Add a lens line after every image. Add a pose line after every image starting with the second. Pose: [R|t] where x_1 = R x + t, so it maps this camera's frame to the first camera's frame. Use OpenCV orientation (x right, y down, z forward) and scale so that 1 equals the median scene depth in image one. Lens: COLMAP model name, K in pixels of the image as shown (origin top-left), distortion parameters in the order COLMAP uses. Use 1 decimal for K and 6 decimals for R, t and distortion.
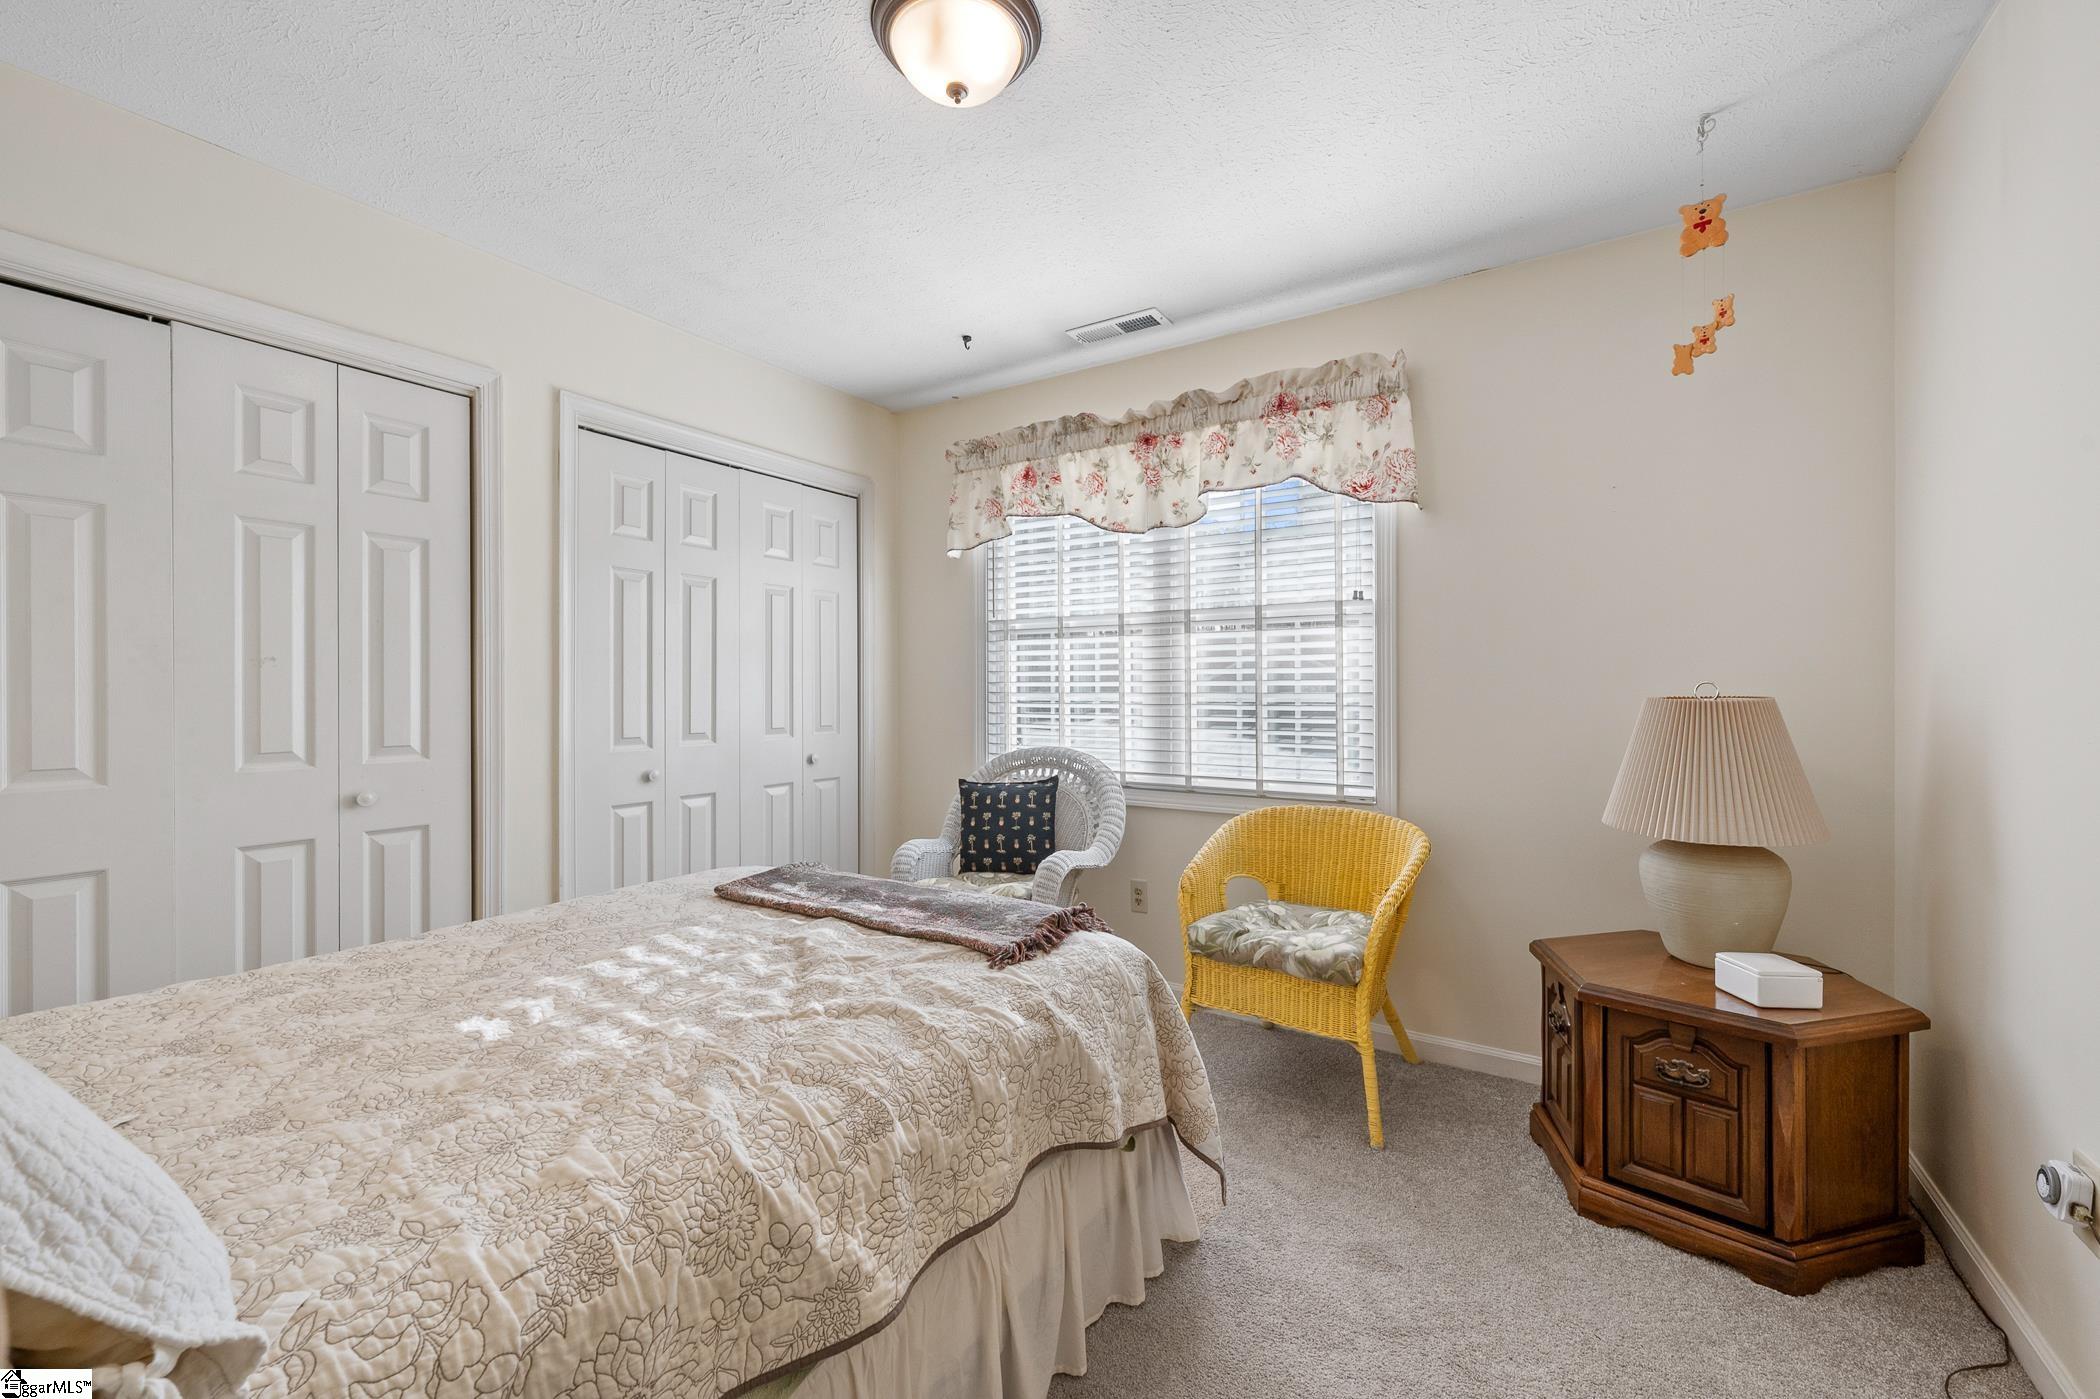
lens RADIAL K [[842.8, 0, 1106.4], [0, 842.8, 693.3], [0, 0, 1]] dist [0.002548, -0.000041]
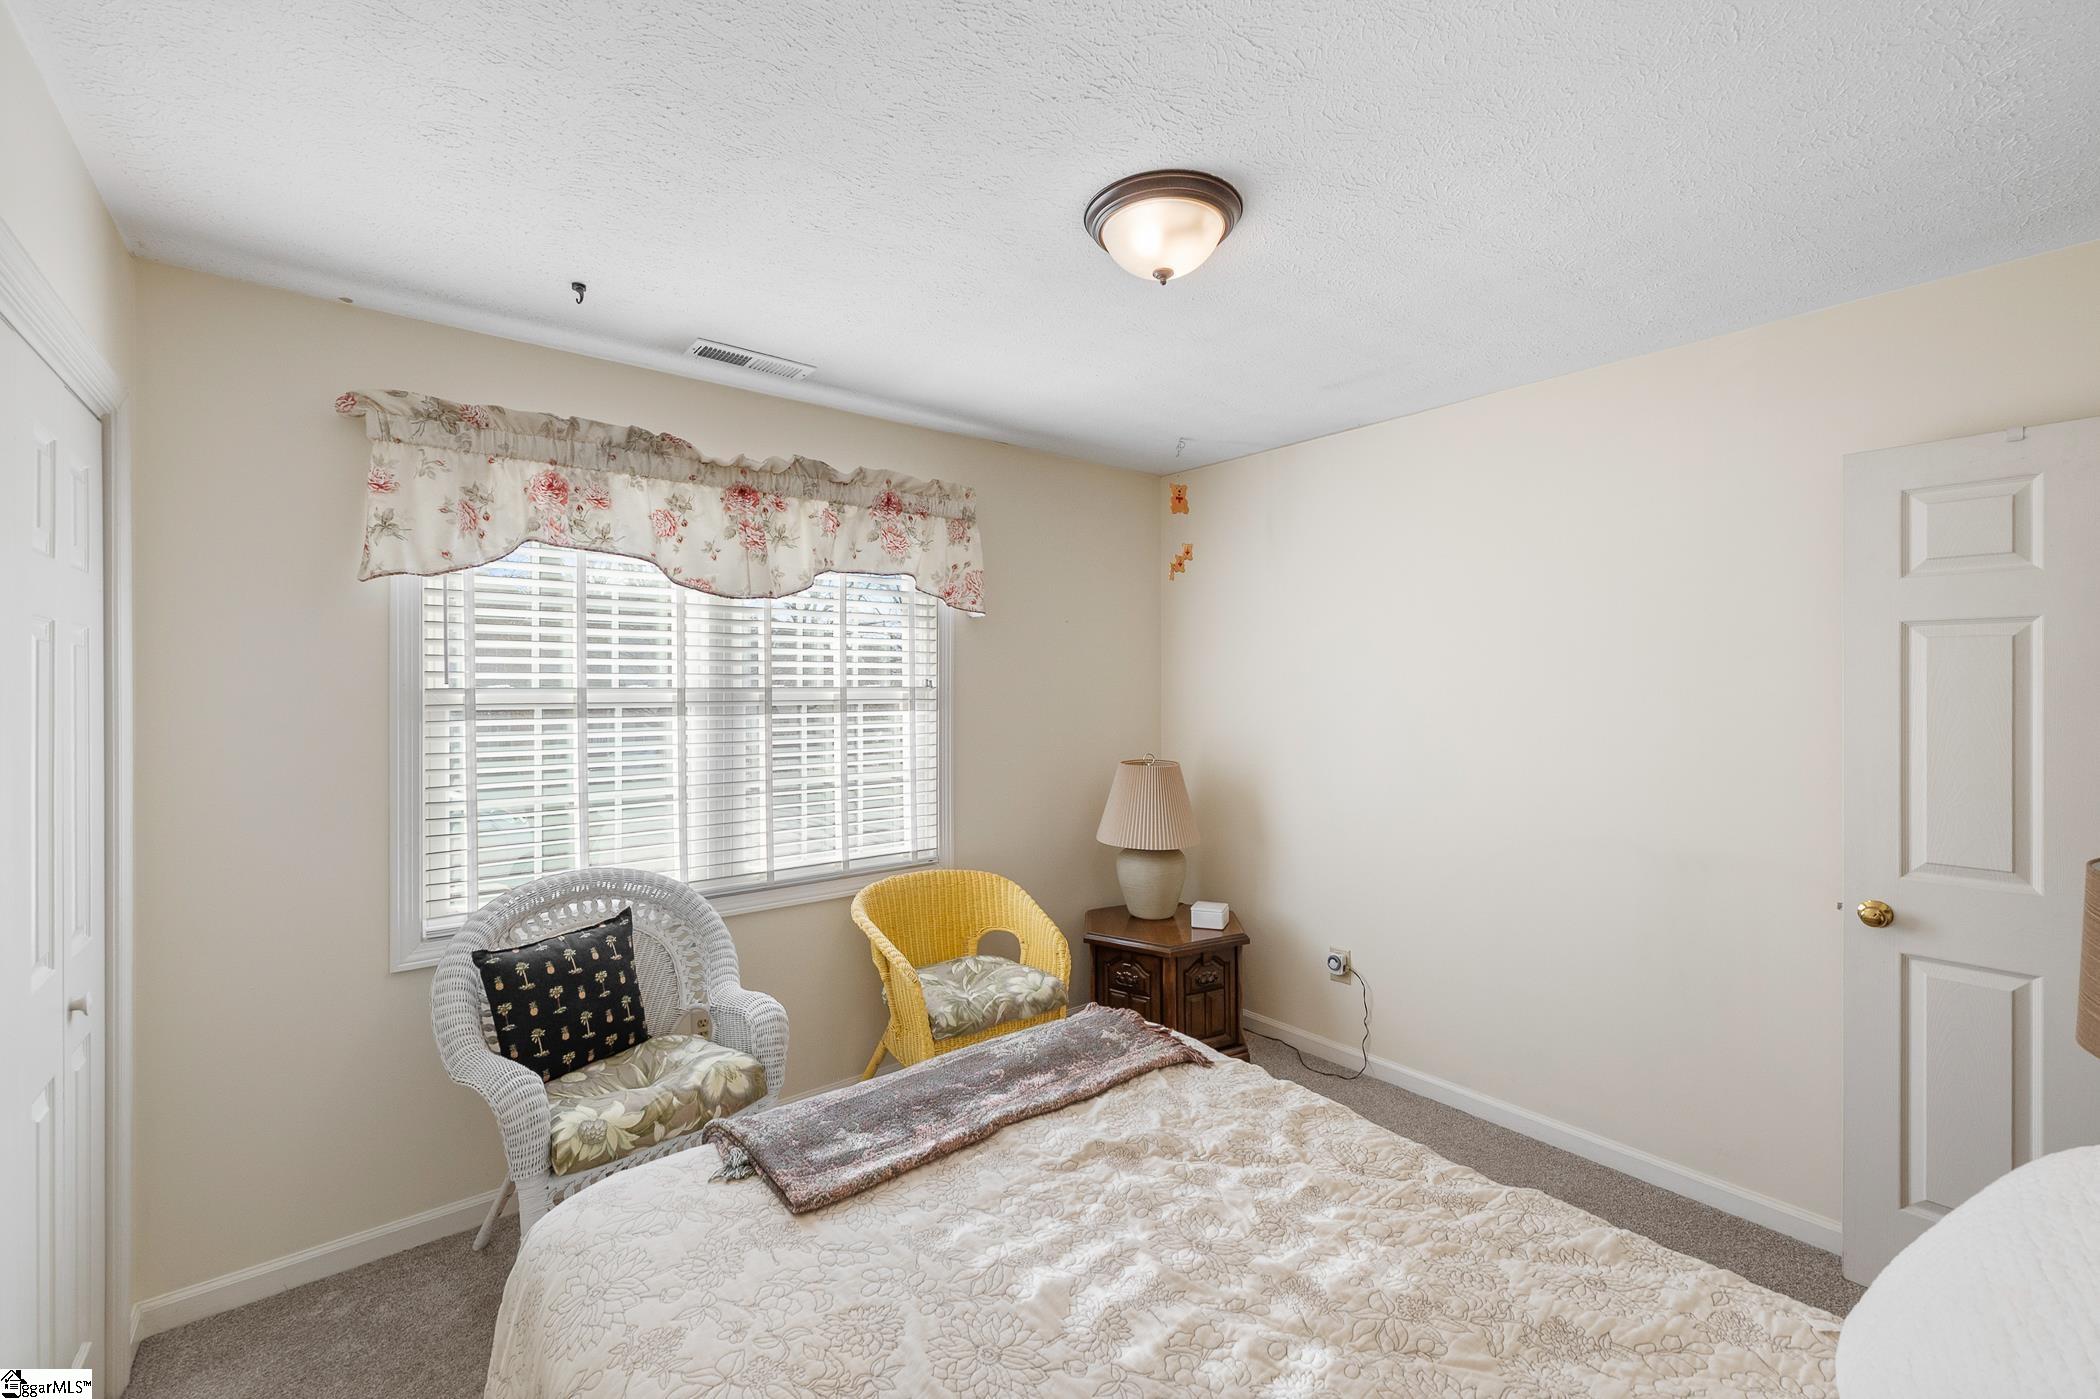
lens RADIAL K [[832.9, 0, 1068.4], [0, 832.9, 691.3], [0, 0, 1]] dist [0.002235, 0.000153]
pose [[0.337771, 0.000451, 0.941228, -0.664855], [0.000915, 0.999999, -0.000808, -0.098745], [-0.941228, 0.001134, 0.337770, 0.413063]]
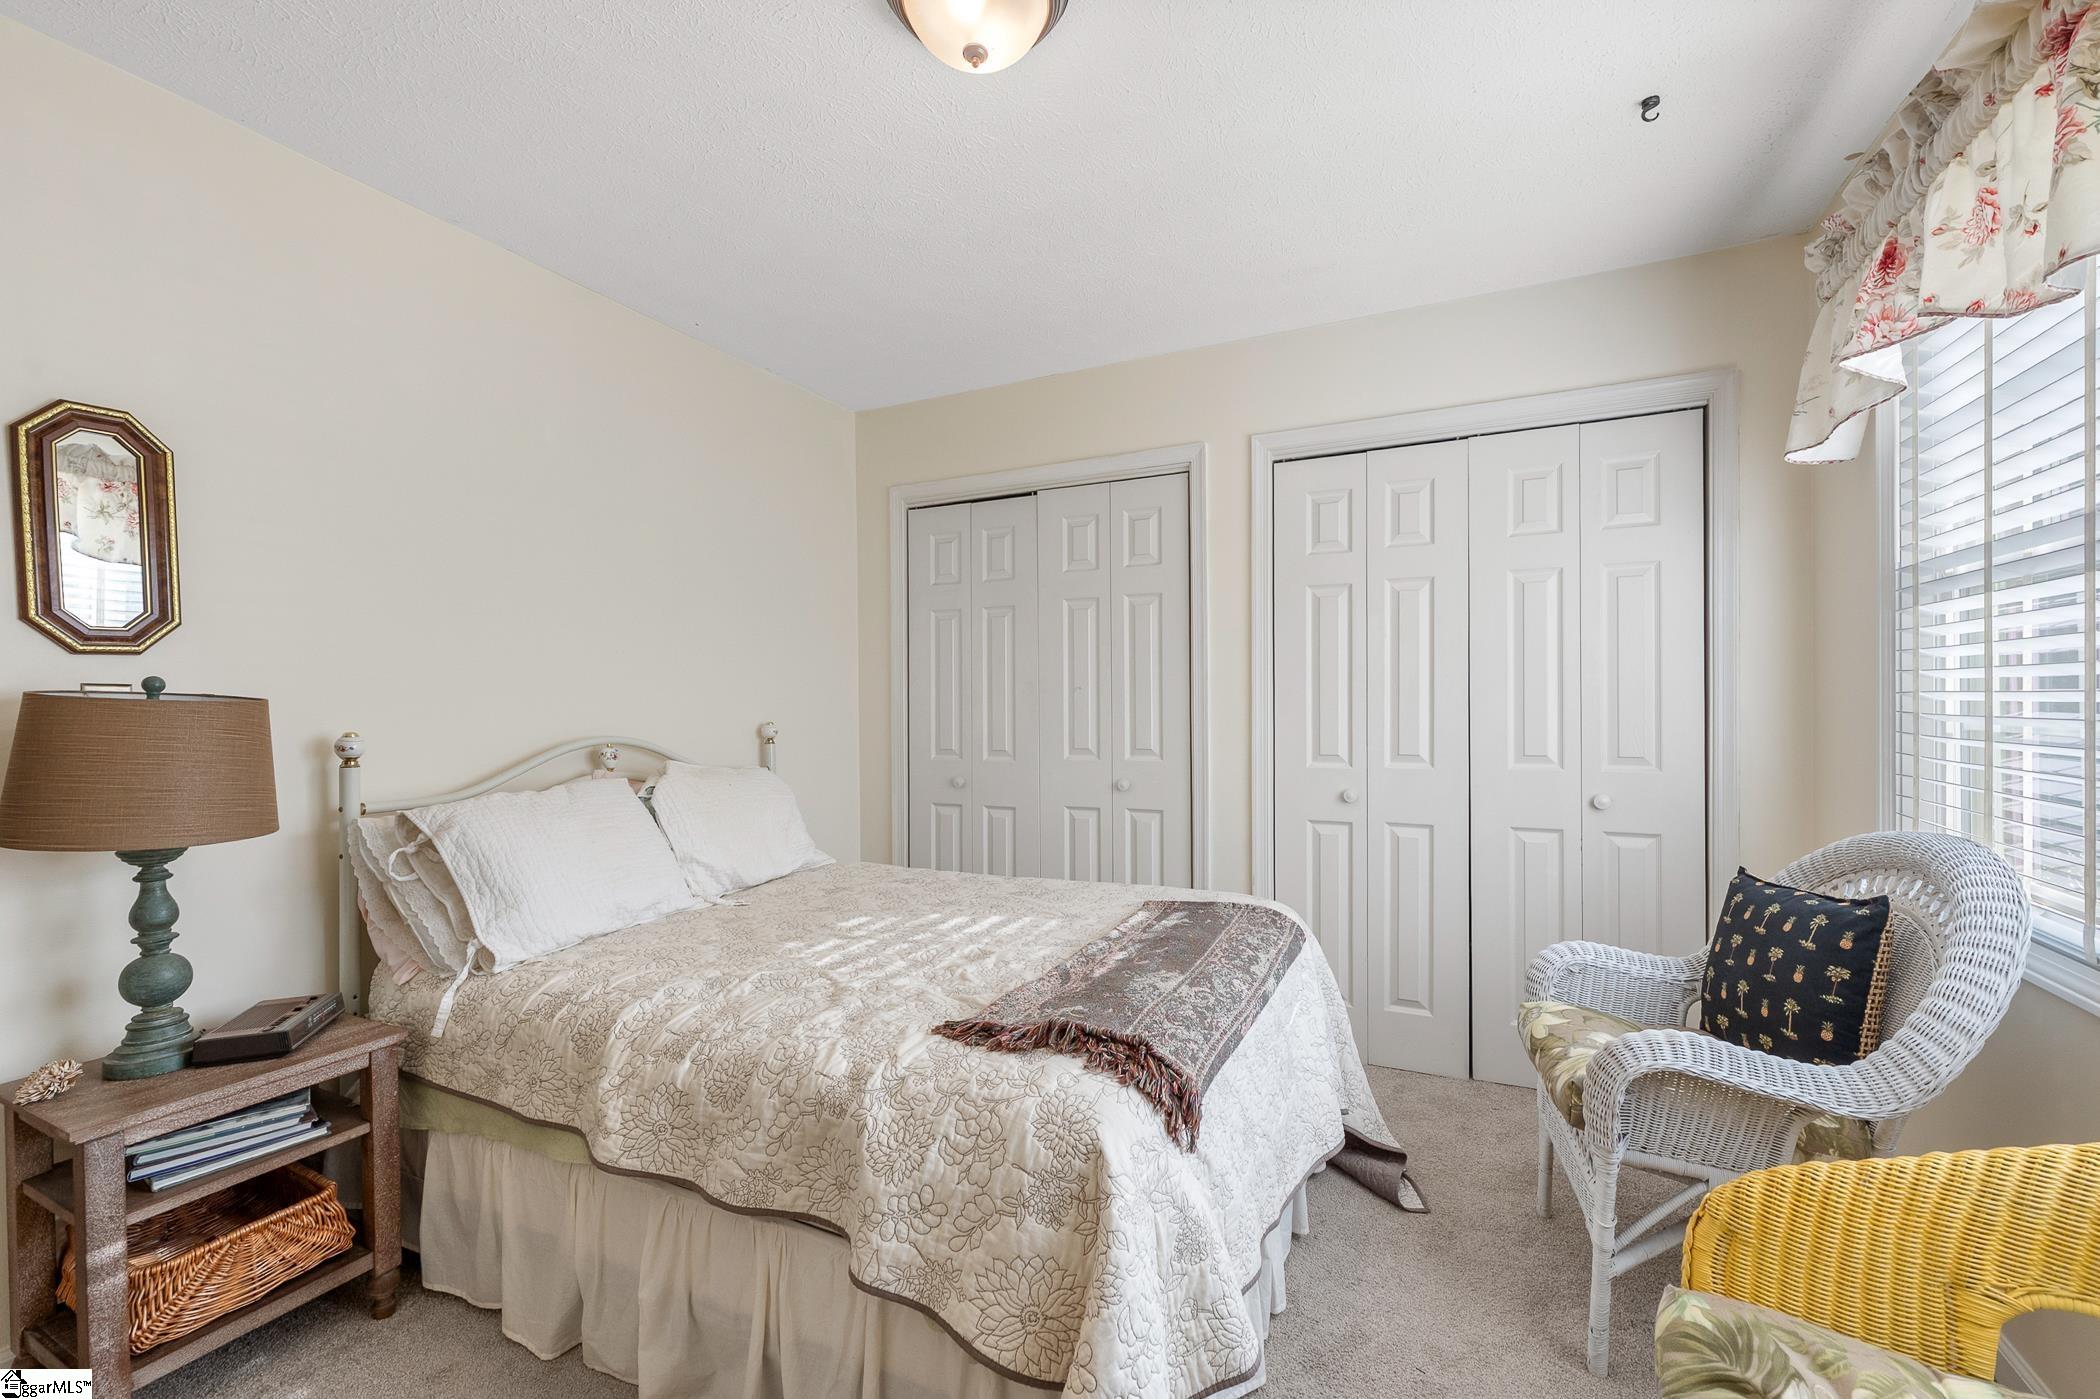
lens RADIAL K [[894.7, 0, 1050.3], [0, 894.7, 710.4], [0, 0, 1]] dist [-0.001423, -0.000128]
pose [[0.066202, 0.008311, -0.997772, 0.423968], [0.003018, 0.999959, 0.008529, -0.009558], [0.997802, -0.003576, 0.066174, 0.551351]]
